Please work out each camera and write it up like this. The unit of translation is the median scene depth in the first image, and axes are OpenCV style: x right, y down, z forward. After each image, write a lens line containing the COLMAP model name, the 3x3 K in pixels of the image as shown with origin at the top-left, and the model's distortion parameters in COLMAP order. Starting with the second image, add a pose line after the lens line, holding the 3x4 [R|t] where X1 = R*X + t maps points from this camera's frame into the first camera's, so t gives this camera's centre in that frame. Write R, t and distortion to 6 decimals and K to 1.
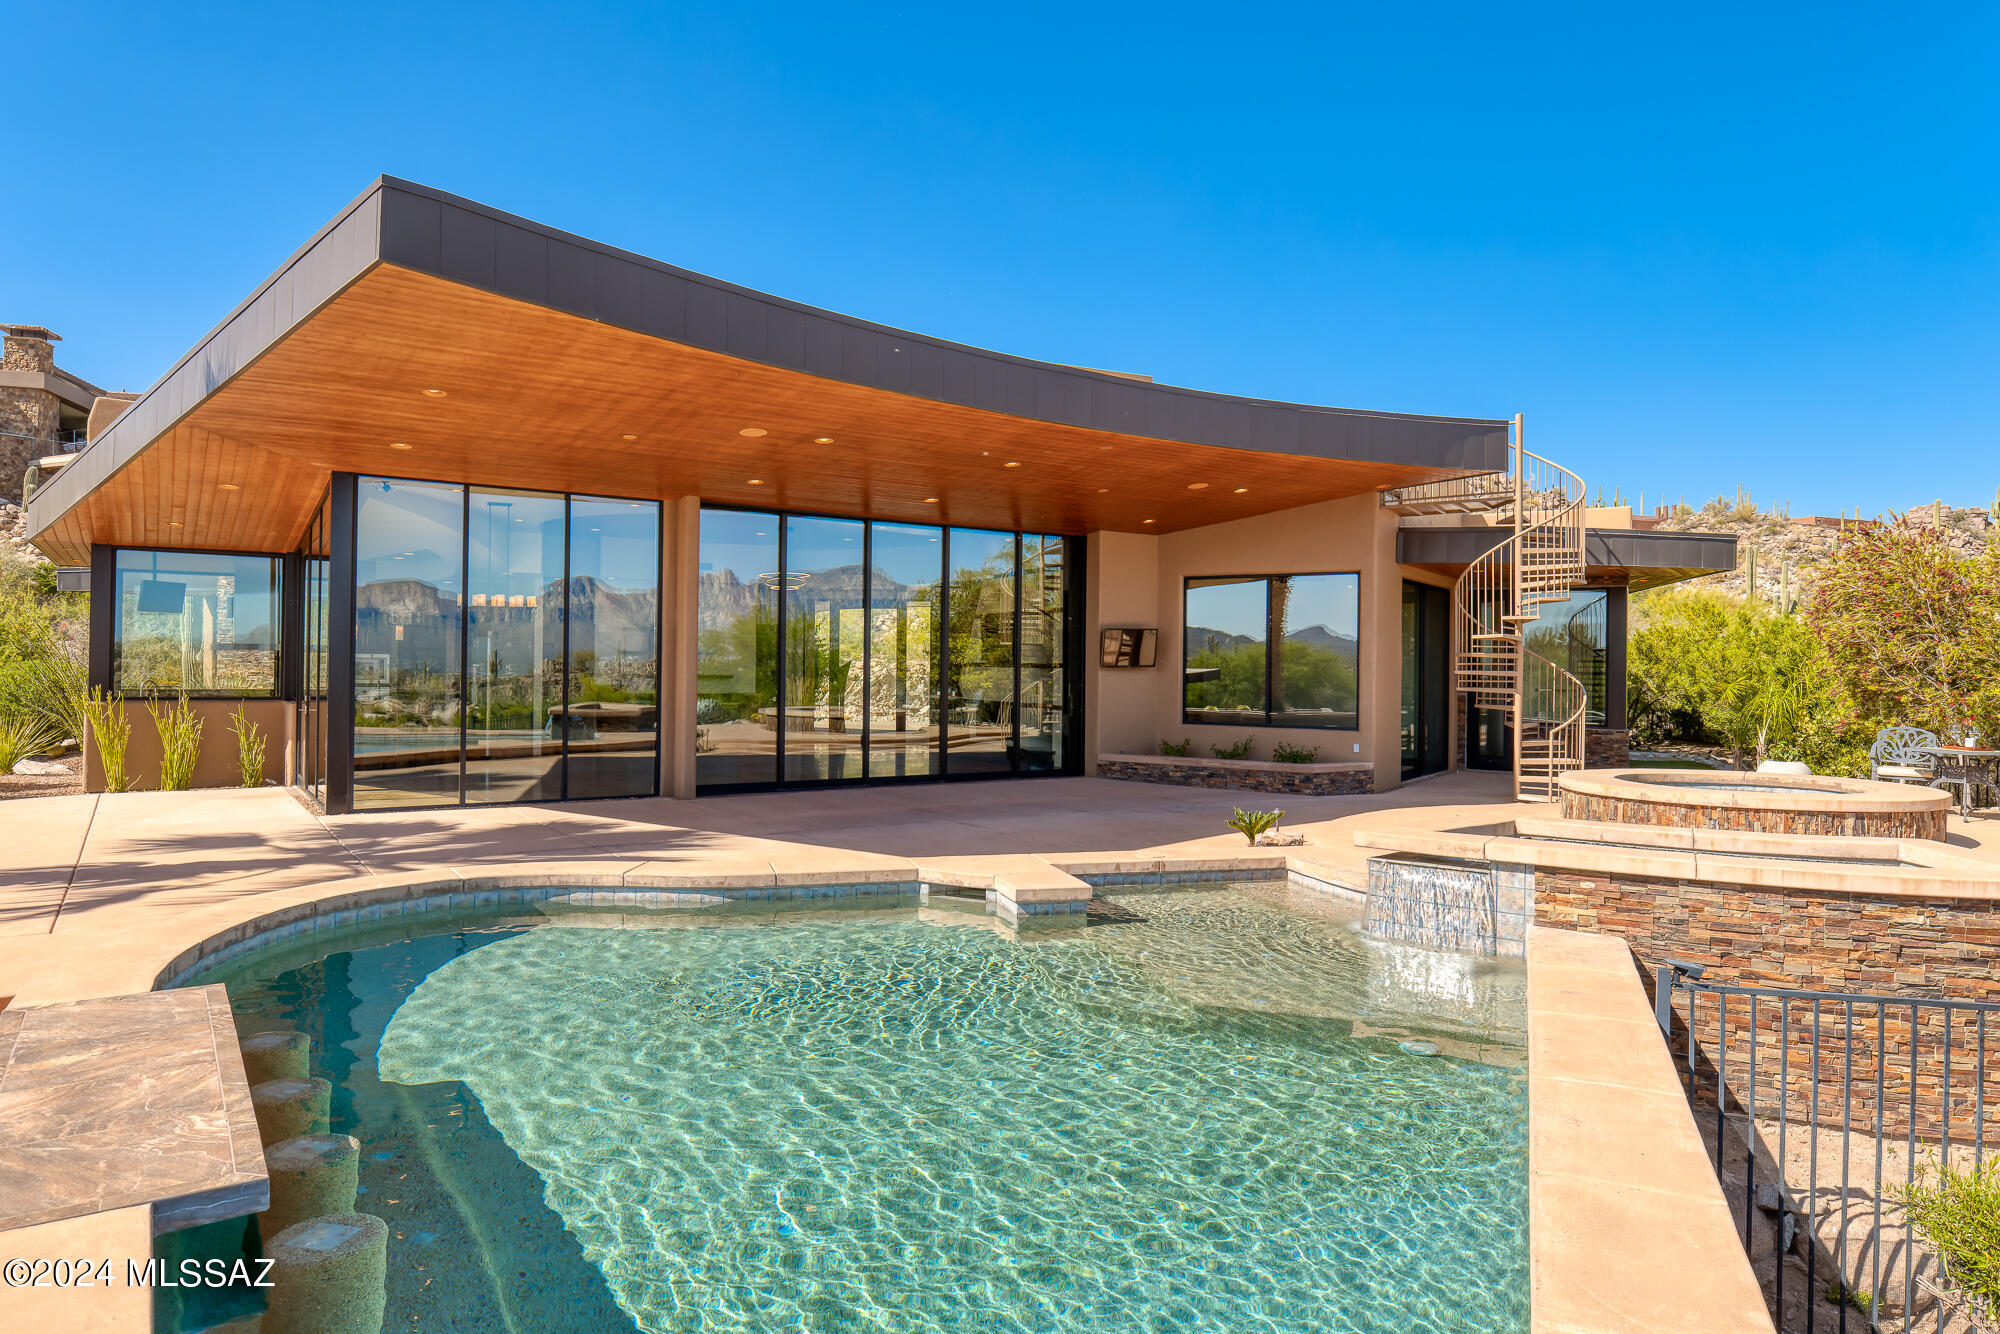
lens RADIAL K [[1245.5, 0, 1000.0], [0, 1245.5, 667.0], [0, 0, 1]] dist [-0.024281, -0.000500]
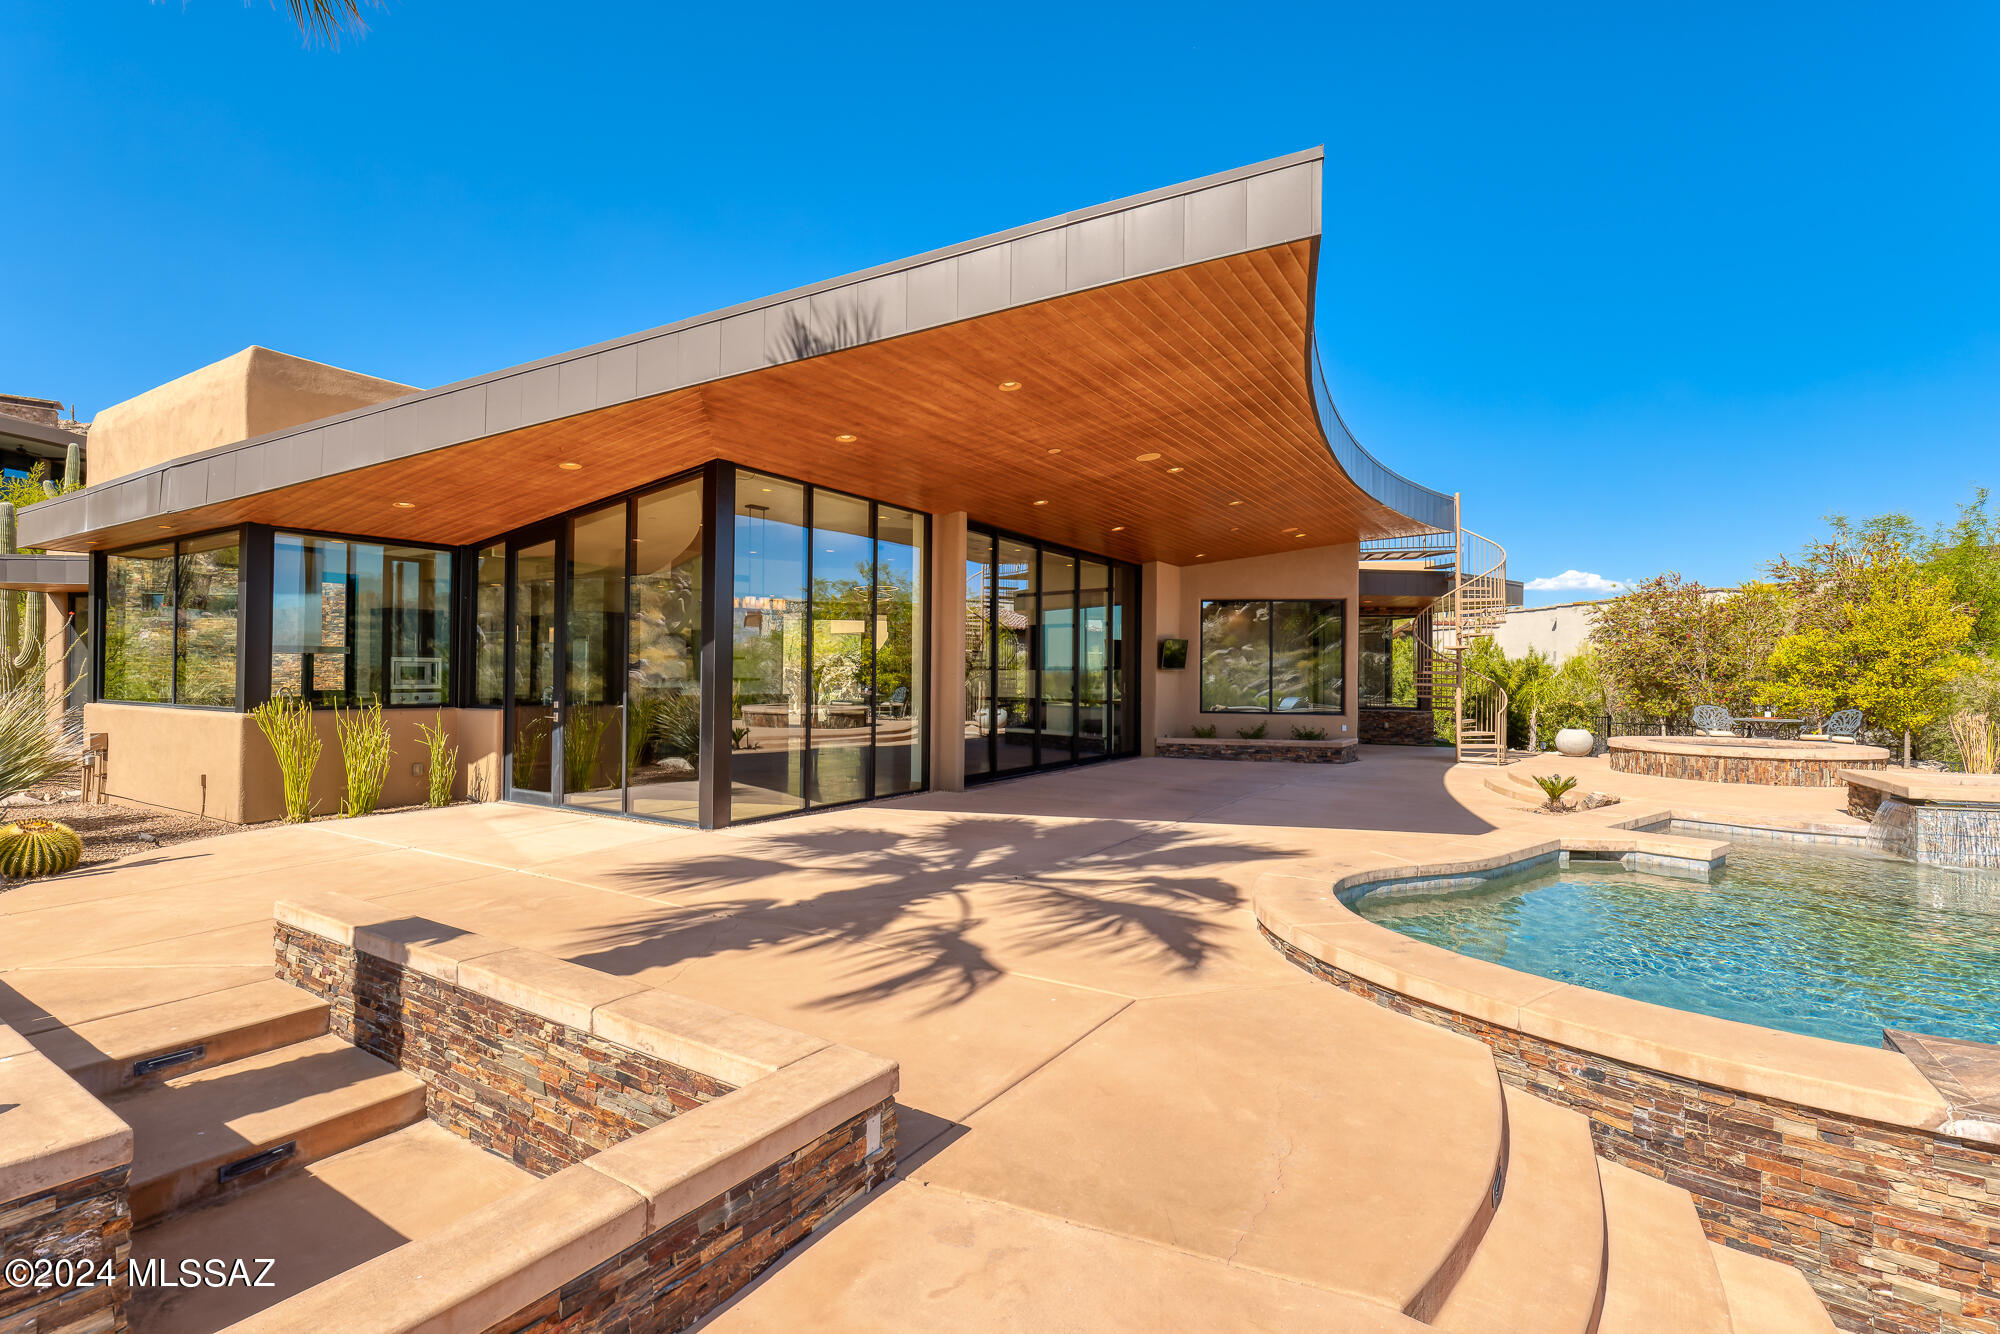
lens RADIAL K [[915.7, 0, 1000.0], [0, 915.7, 667.0], [0, 0, 1]] dist [0.002055, 0.000060]
pose [[0.925695, -0.001326, 0.378267, -0.513487], [0.003972, 0.999973, -0.006214, 0.002984], [-0.378249, 0.007254, 0.925676, 0.237435]]
